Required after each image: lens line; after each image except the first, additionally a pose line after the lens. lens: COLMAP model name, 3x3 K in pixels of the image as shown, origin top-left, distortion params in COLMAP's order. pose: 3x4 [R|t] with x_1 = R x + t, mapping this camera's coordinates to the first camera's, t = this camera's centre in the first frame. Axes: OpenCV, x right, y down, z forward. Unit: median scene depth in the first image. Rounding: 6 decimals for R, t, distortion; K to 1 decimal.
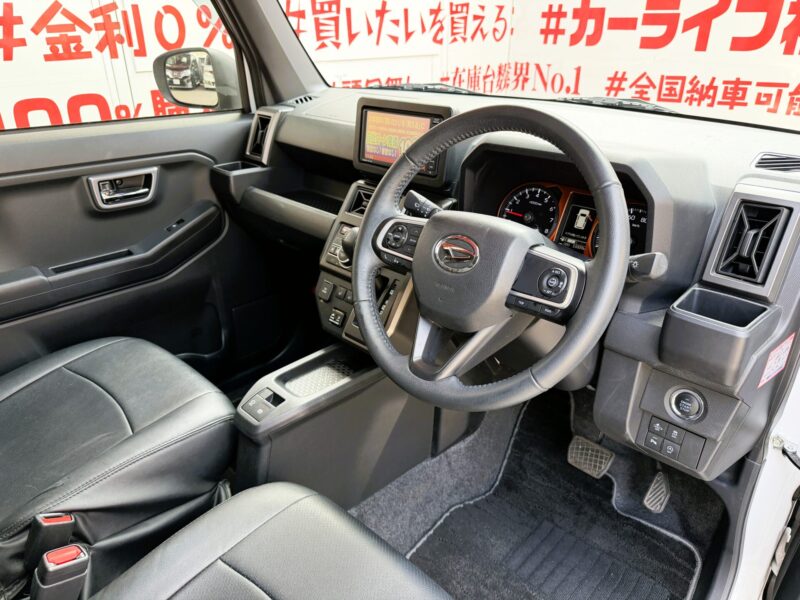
lens RADIAL K [[575.5, 0, 413.7], [0, 575.5, 295.6], [0, 0, 1]] dist [-0.025651, 0.002734]
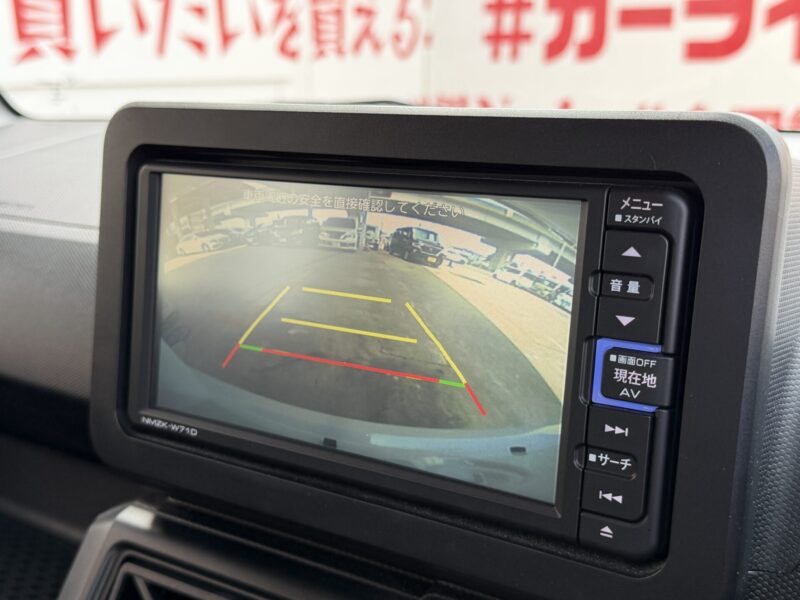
lens RADIAL K [[991.0, 0, 407.0], [0, 991.0, 302.9], [0, 0, 1]] dist [0.040345, 0.000000]
pose [[0.982659, -0.048207, 0.179045, -0.021465], [0.083352, 0.977393, -0.194305, -0.072595], [-0.165631, 0.205859, 0.964463, 0.235623]]
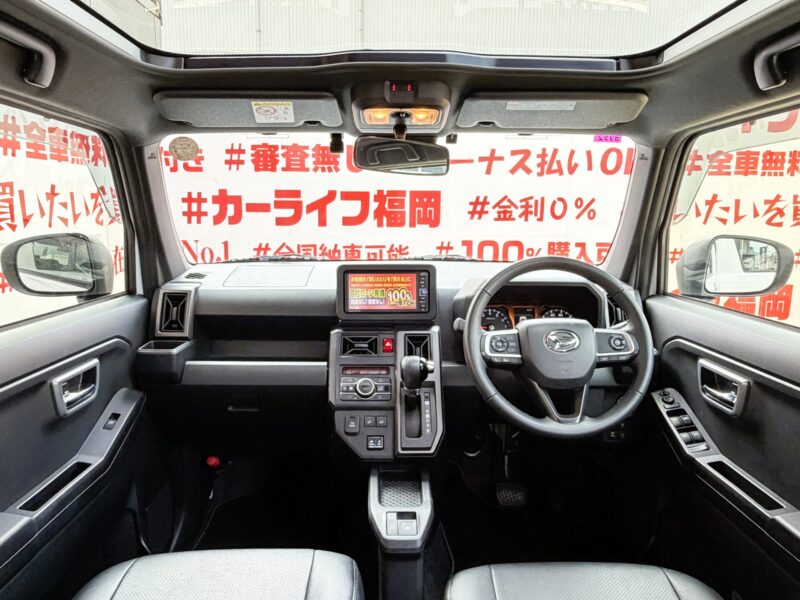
lens RADIAL K [[533.1, 0, 396.4], [0, 533.1, 300.7], [0, 0, 1]] dist [-0.001442, -0.001018]
pose [[0.703232, -0.111499, 0.702162, -0.289237], [0.294940, 0.944384, -0.145427, -0.022234], [-0.646896, 0.309365, 0.697007, 0.046781]]
